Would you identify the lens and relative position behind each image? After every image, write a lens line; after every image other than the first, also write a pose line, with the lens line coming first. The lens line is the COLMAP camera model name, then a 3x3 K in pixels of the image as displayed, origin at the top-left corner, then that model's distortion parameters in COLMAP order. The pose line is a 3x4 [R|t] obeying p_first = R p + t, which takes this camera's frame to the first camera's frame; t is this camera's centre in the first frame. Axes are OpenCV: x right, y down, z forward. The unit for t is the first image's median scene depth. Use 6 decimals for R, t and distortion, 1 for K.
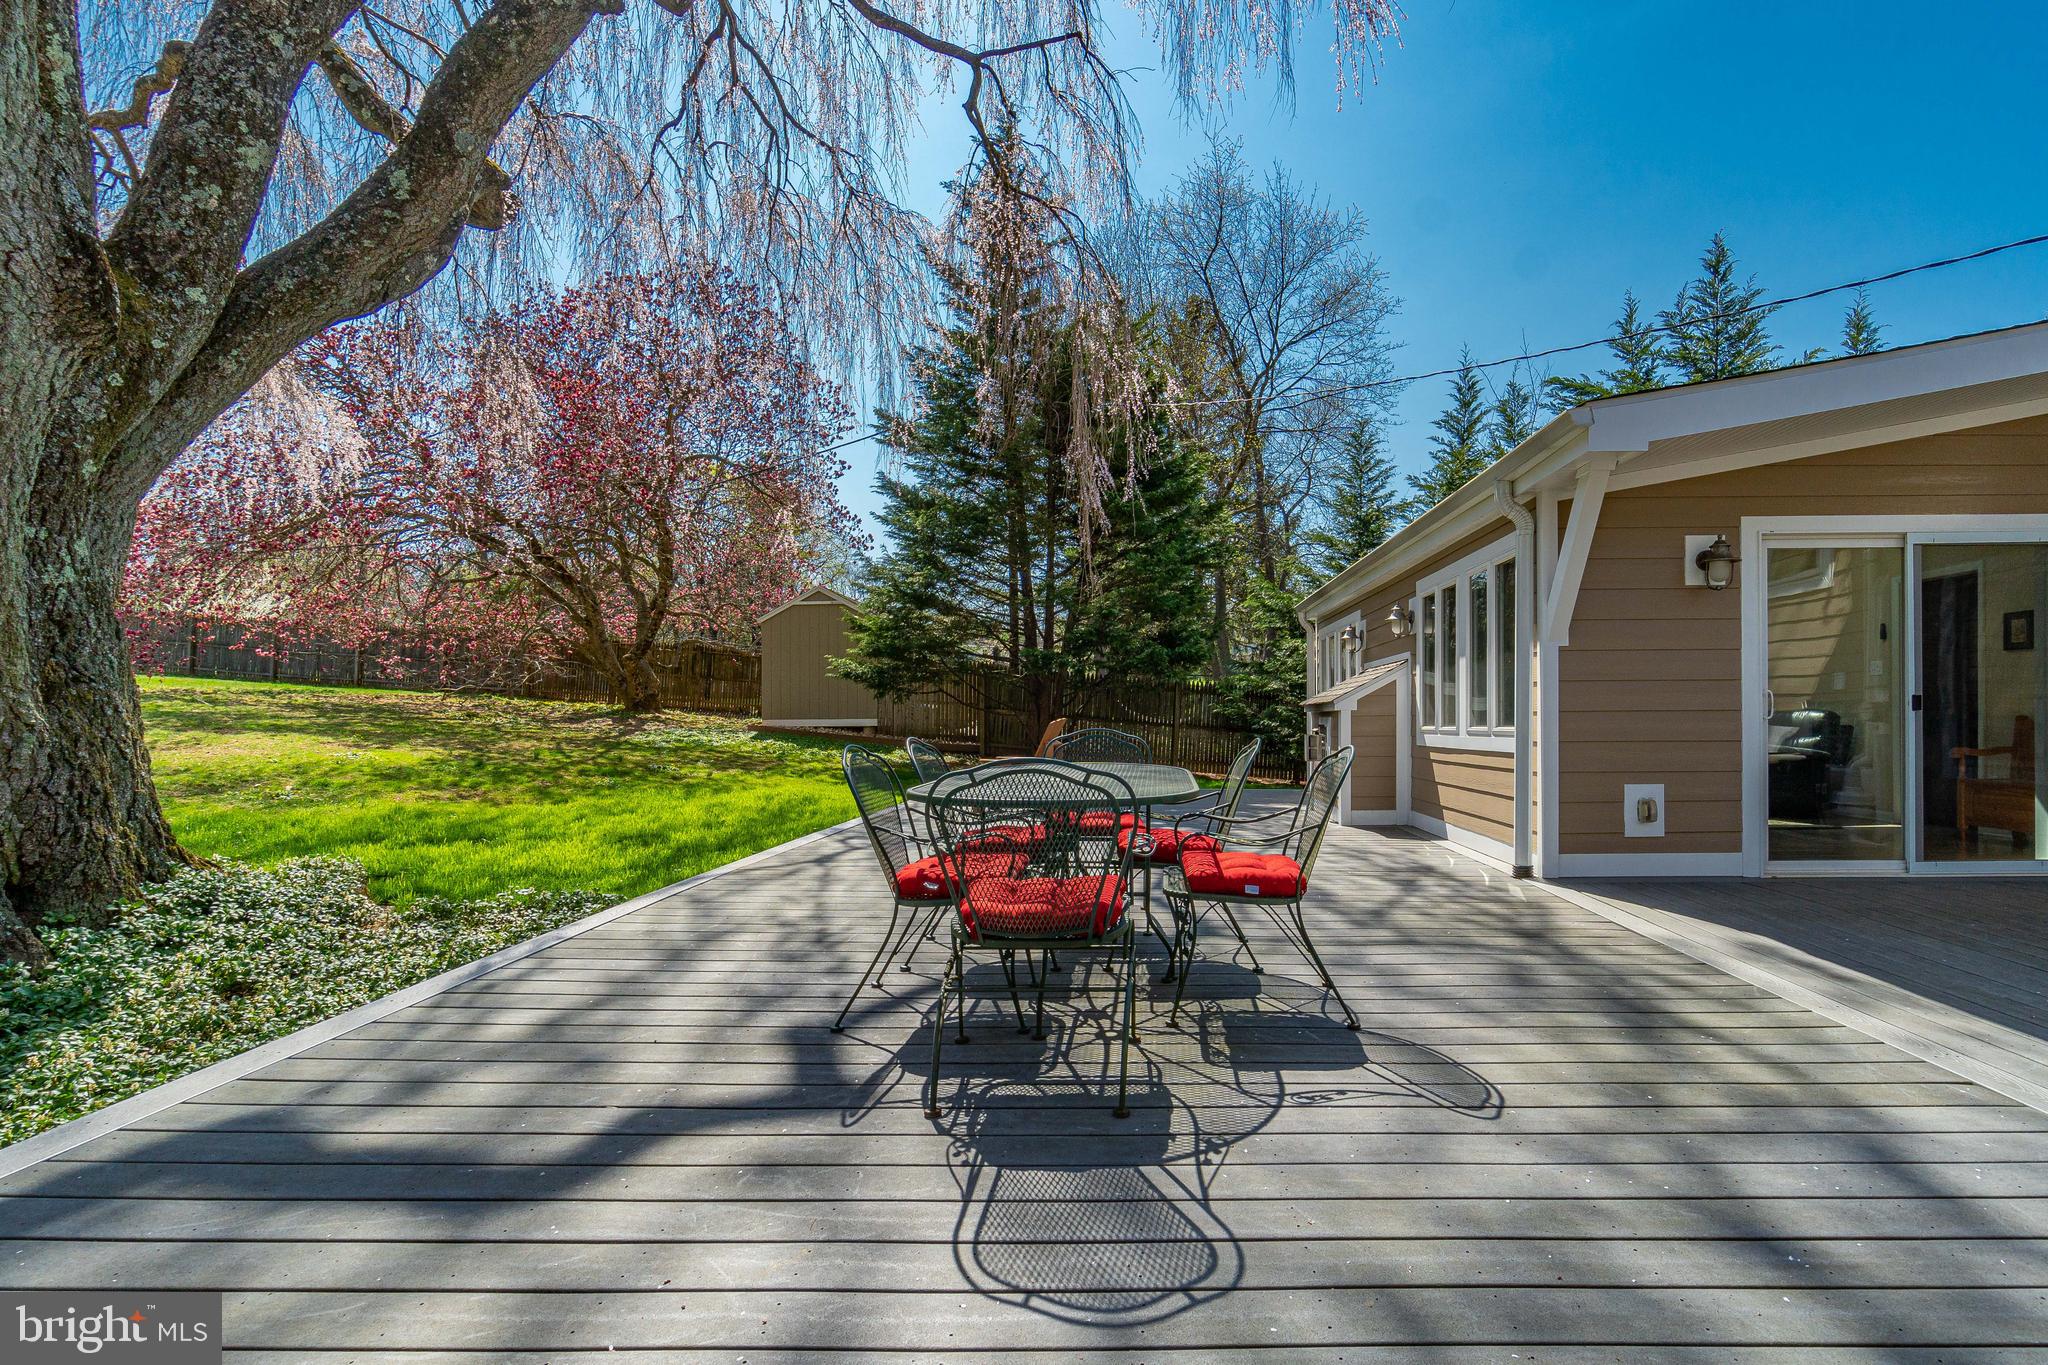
lens RADIAL K [[885.2, 0, 1025.9], [0, 885.2, 689.3], [0, 0, 1]] dist [-0.000469, 0.000070]
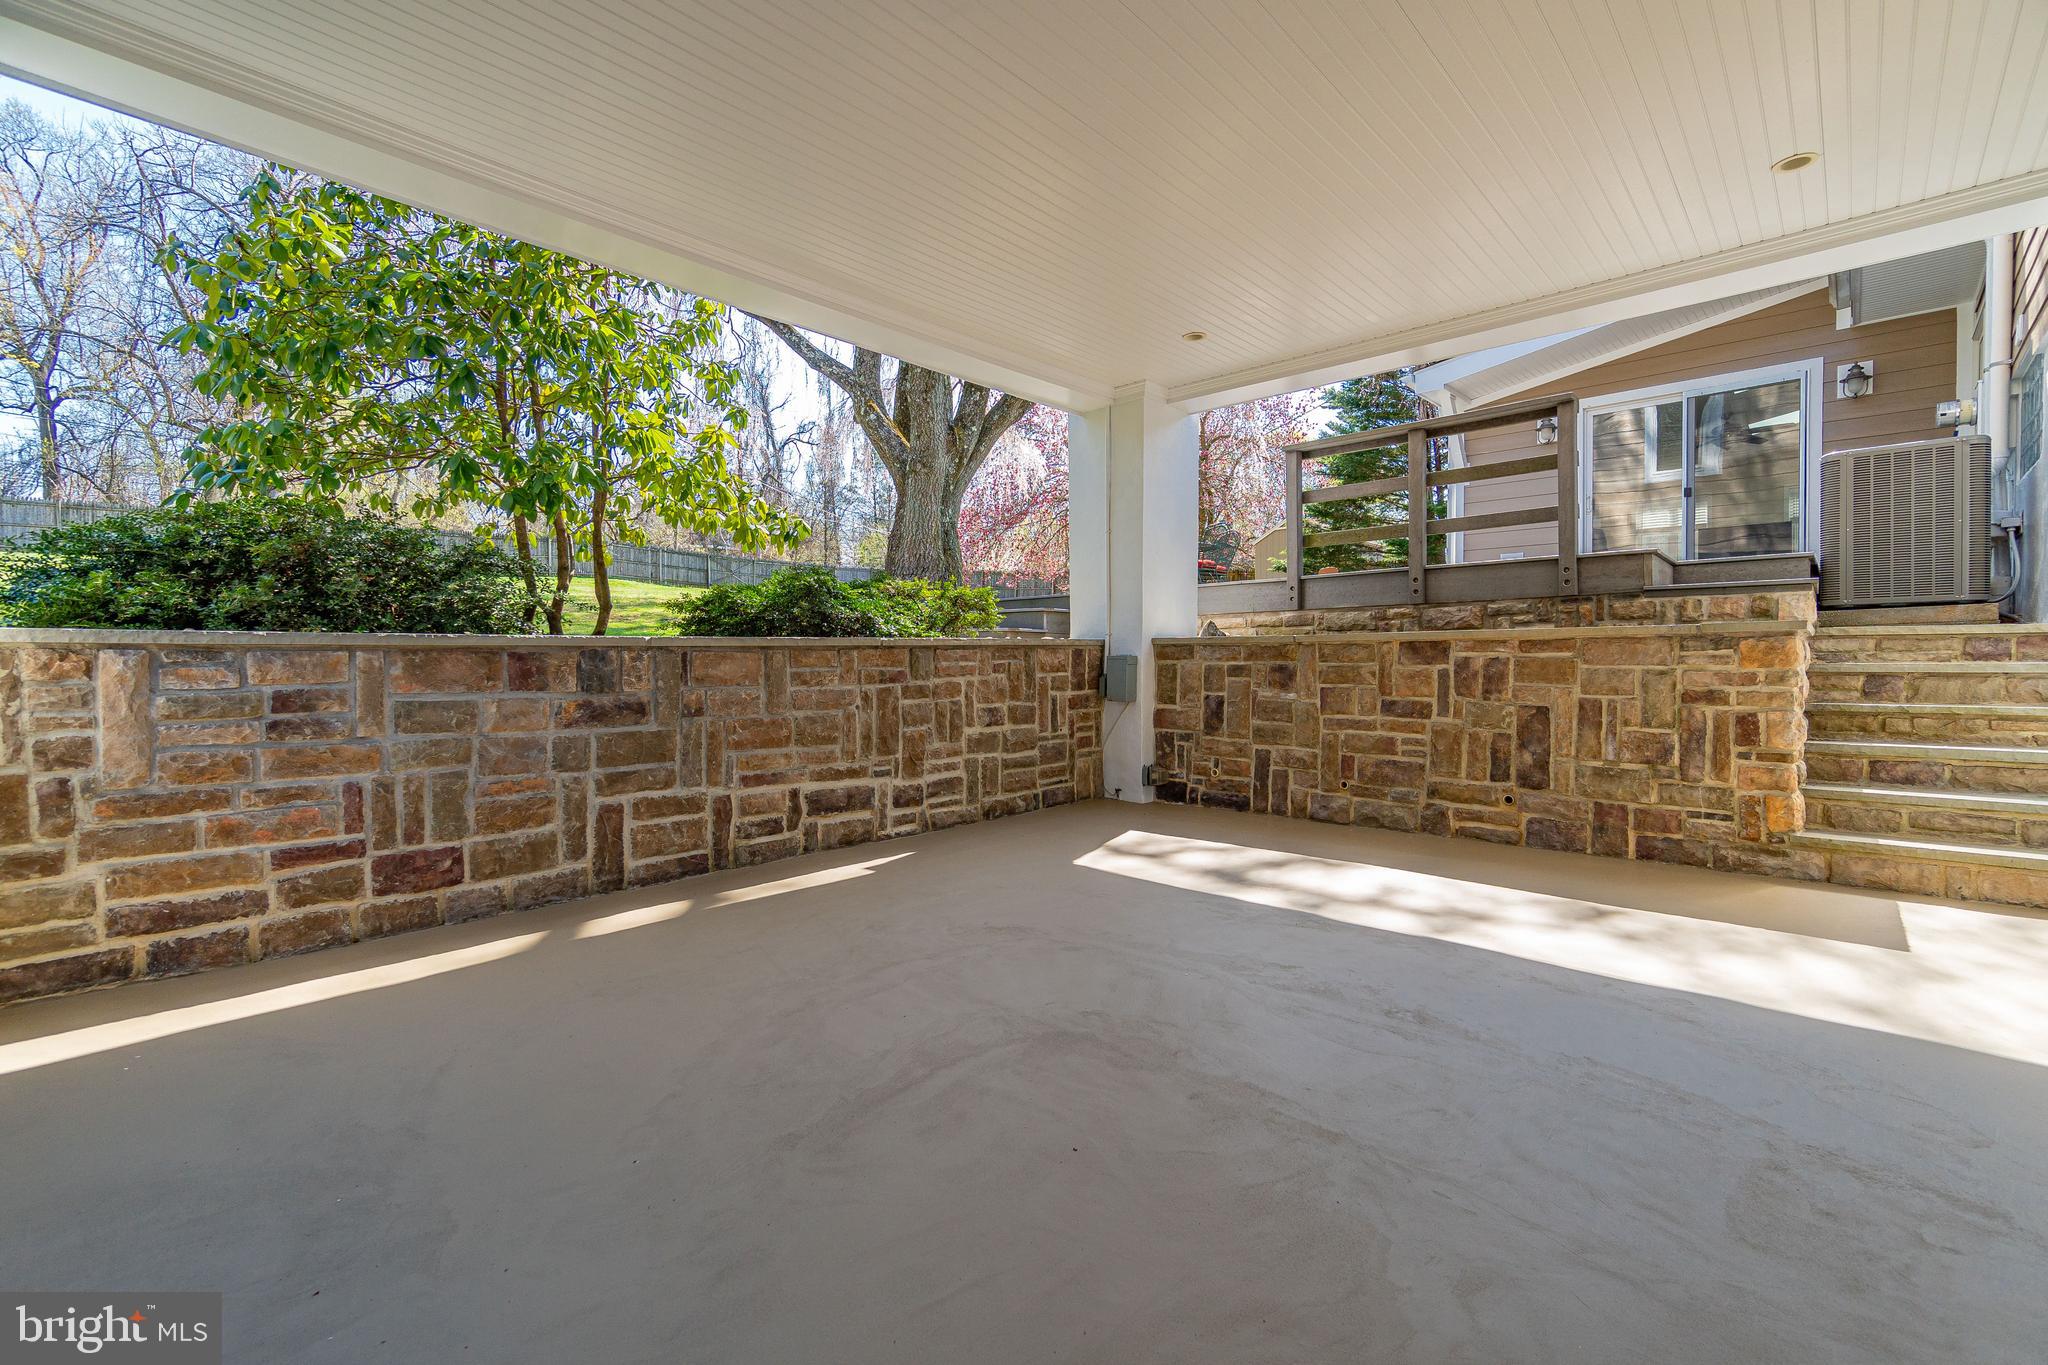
lens RADIAL K [[885.2, 0, 1024.4], [0, 885.2, 672.5], [0, 0, 1]] dist [-0.000469, 0.000070]
pose [[0.754764, 0.014030, -0.655847, 1.026331], [0.002415, 0.999705, 0.024166, 0.278362], [0.655992, -0.019823, 0.754507, -1.028344]]
